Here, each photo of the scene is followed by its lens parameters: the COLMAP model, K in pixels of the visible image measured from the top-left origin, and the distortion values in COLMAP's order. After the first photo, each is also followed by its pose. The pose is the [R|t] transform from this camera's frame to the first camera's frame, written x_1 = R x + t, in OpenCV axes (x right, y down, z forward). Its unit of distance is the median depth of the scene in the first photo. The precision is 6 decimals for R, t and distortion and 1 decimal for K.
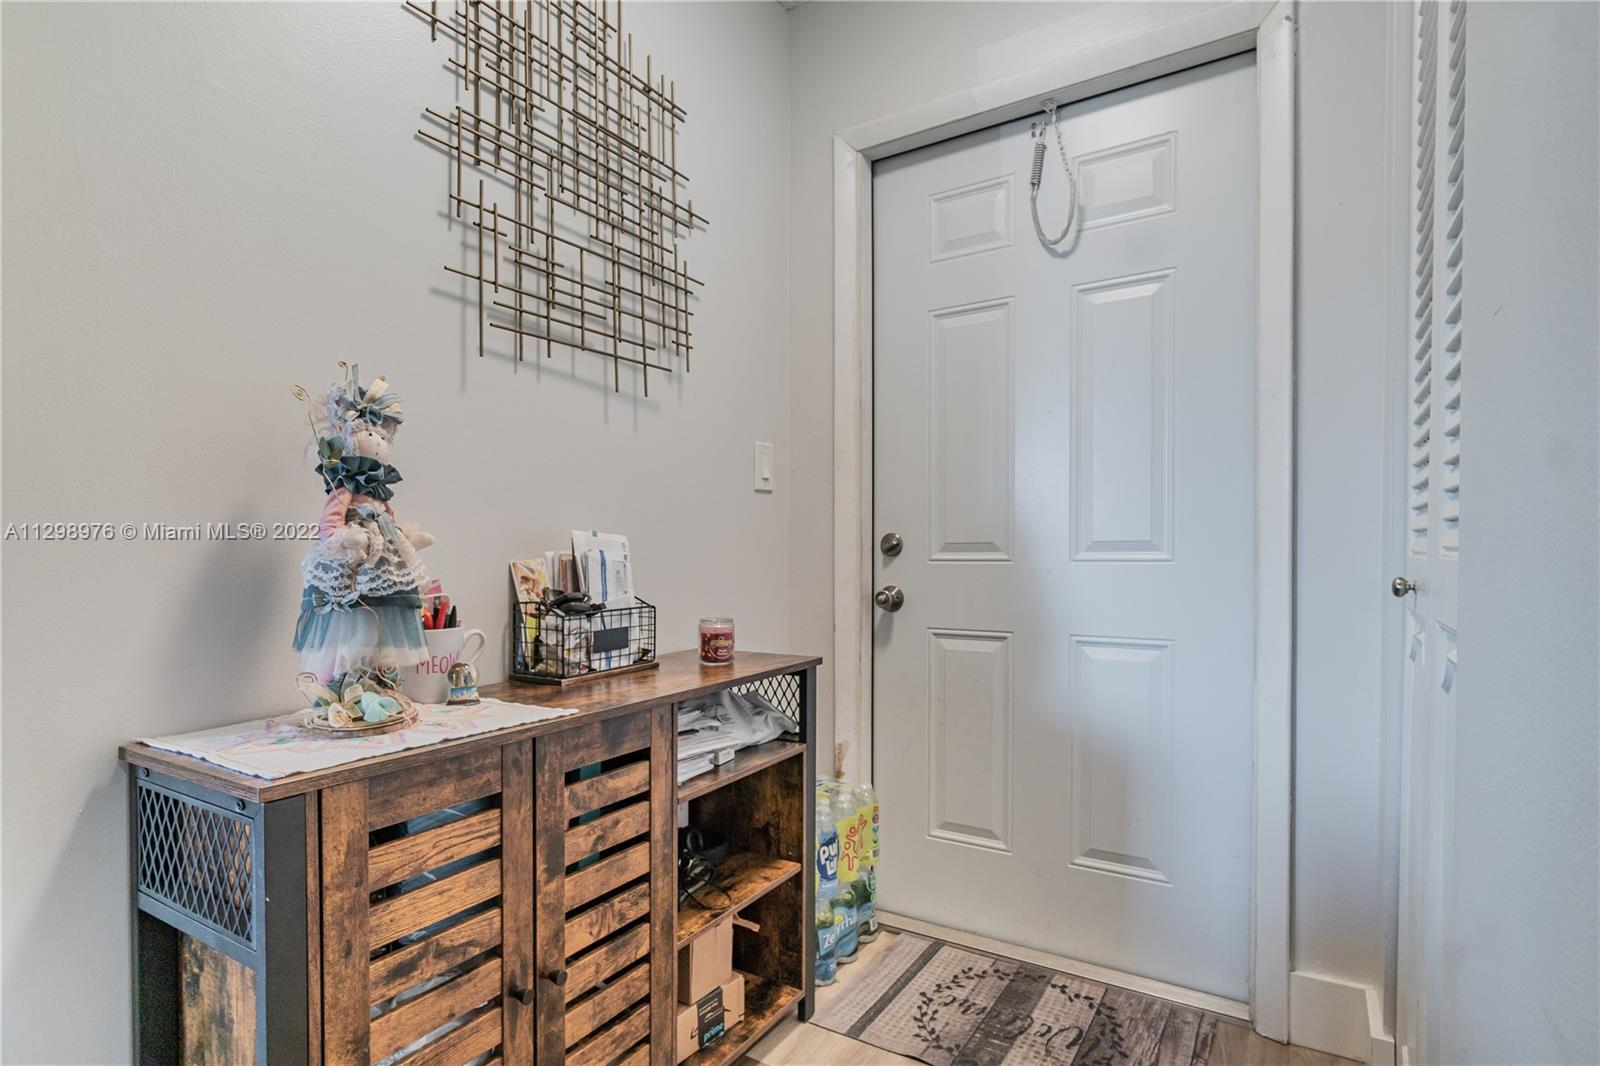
lens RADIAL K [[819.0, 0, 758.3], [0, 819.0, 558.0], [0, 0, 1]] dist [-0.002382, 0.000758]
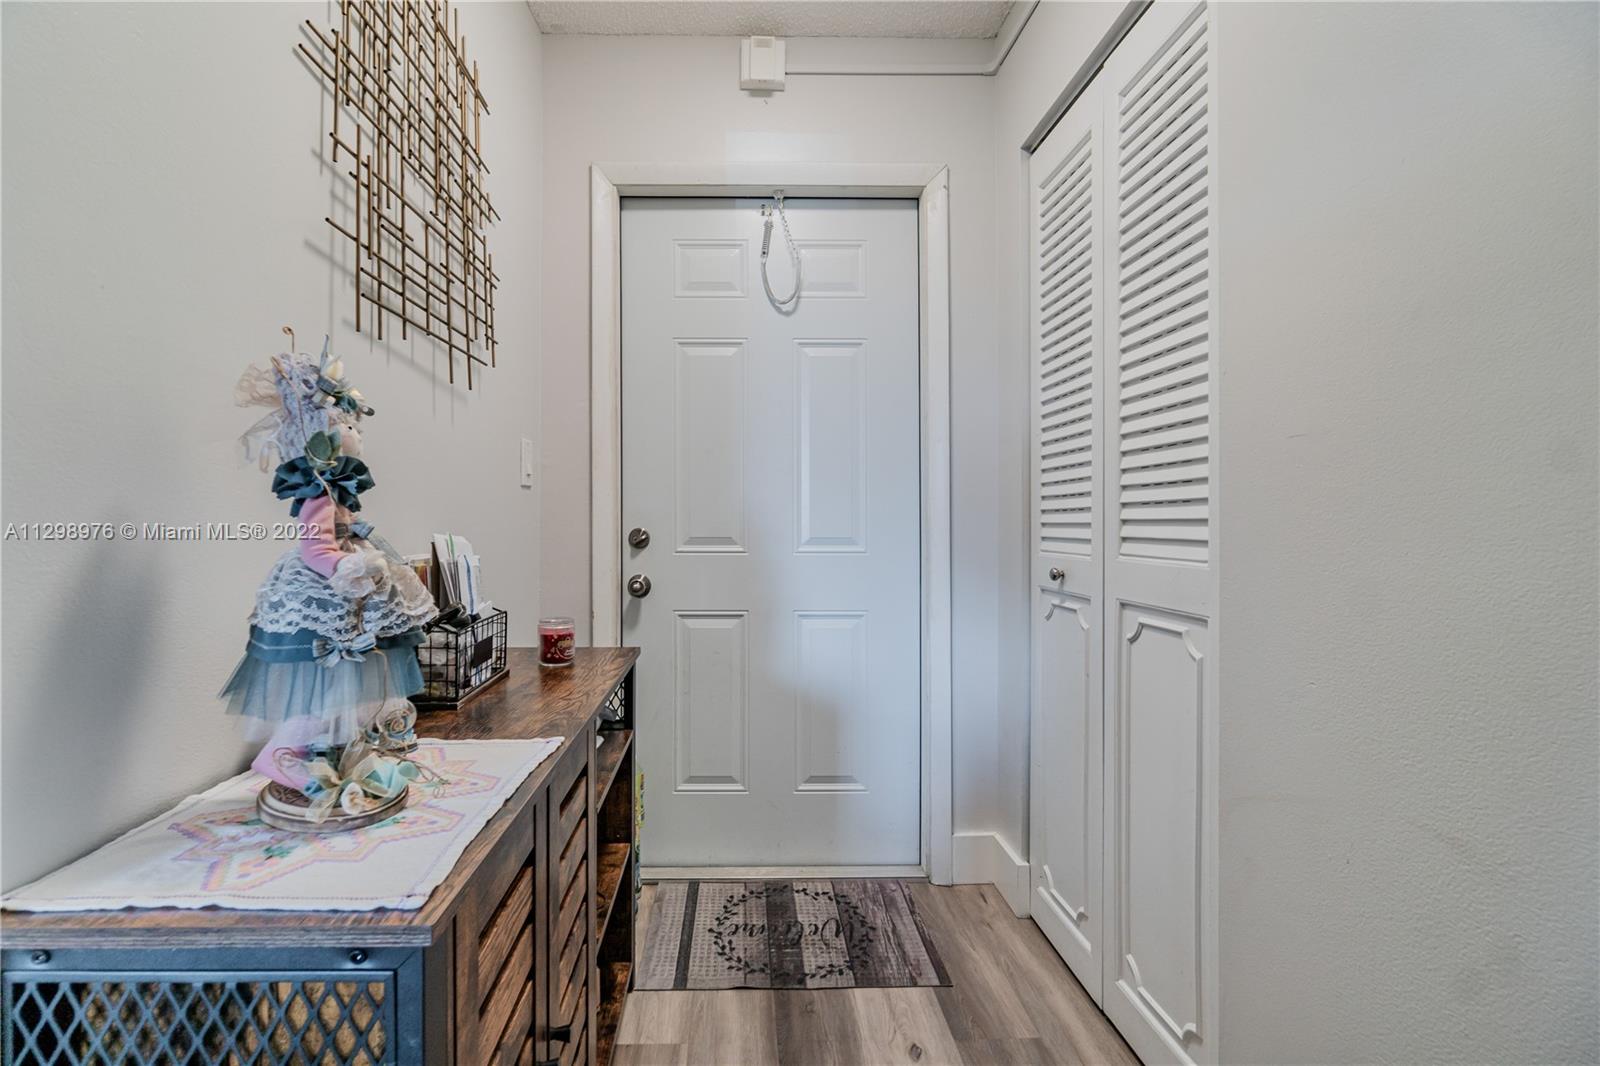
lens RADIAL K [[705.9, 0, 746.0], [0, 705.9, 518.7], [0, 0, 1]] dist [-0.007923, 0.000464]
pose [[0.828300, 0.011562, 0.560166, -0.339692], [-0.001272, 0.999823, -0.018755, -0.032864], [-0.560284, 0.014822, 0.828168, 0.146247]]
